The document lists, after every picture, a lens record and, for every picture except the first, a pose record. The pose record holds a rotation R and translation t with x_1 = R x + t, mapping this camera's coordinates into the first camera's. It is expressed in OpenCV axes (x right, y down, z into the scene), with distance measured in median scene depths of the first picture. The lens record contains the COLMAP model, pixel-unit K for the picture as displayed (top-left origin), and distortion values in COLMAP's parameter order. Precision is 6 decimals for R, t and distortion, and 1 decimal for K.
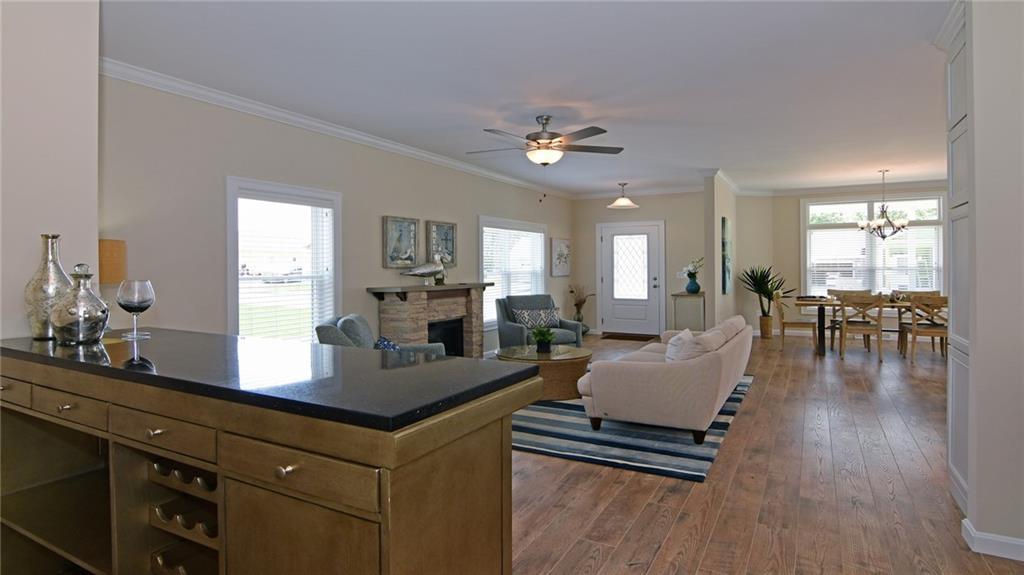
lens RADIAL K [[541.9, 0, 527.7], [0, 541.9, 272.4], [0, 0, 1]] dist [-0.000986, -0.000213]
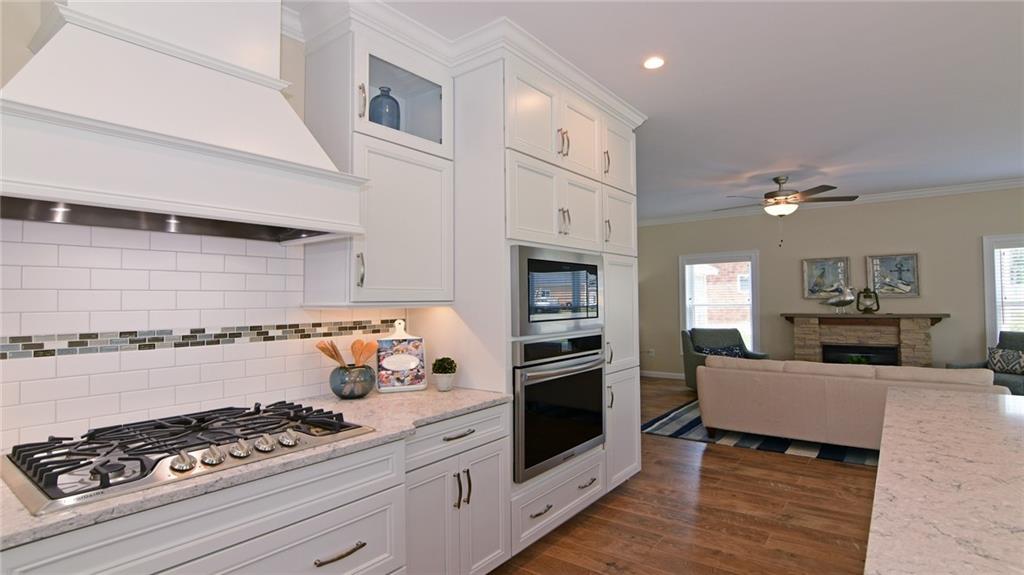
lens RADIAL K [[501.3, 0, 511.3], [0, 501.3, 285.4], [0, 0, 1]] dist [-0.020528, -0.000973]
pose [[-0.157187, -0.024250, -0.987271, 0.980961], [0.004232, 0.999673, -0.025228, -0.012360], [0.987560, -0.008144, -0.157033, 0.455401]]
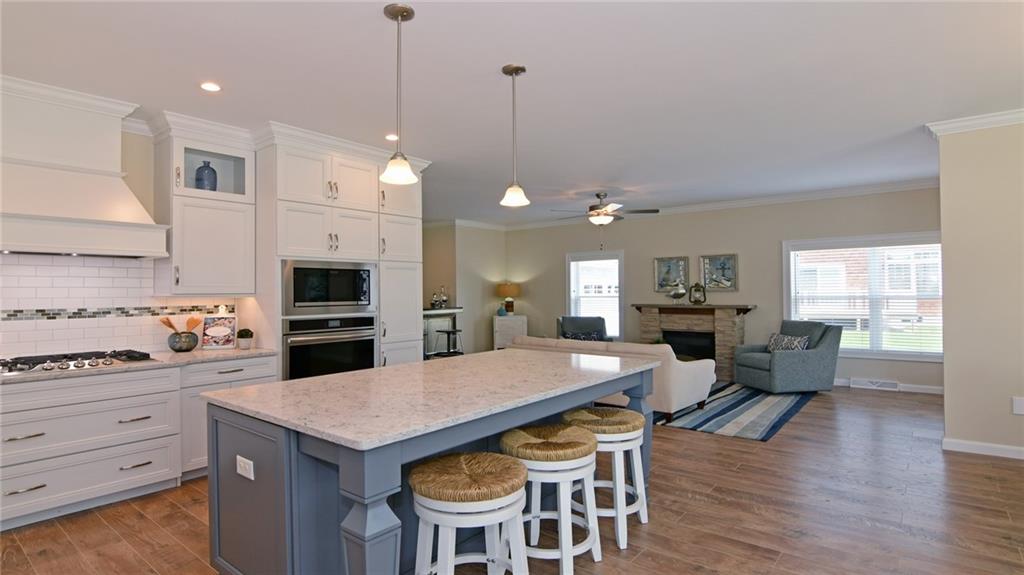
lens RADIAL K [[509.4, 0, 508.6], [0, 509.4, 284.1], [0, 0, 1]] dist [-0.029646, -0.000791]
pose [[-0.194064, -0.006835, -0.980965, 1.174092], [-0.000762, 0.999976, -0.006817, -0.018654], [0.980989, -0.000575, -0.194065, 0.815068]]
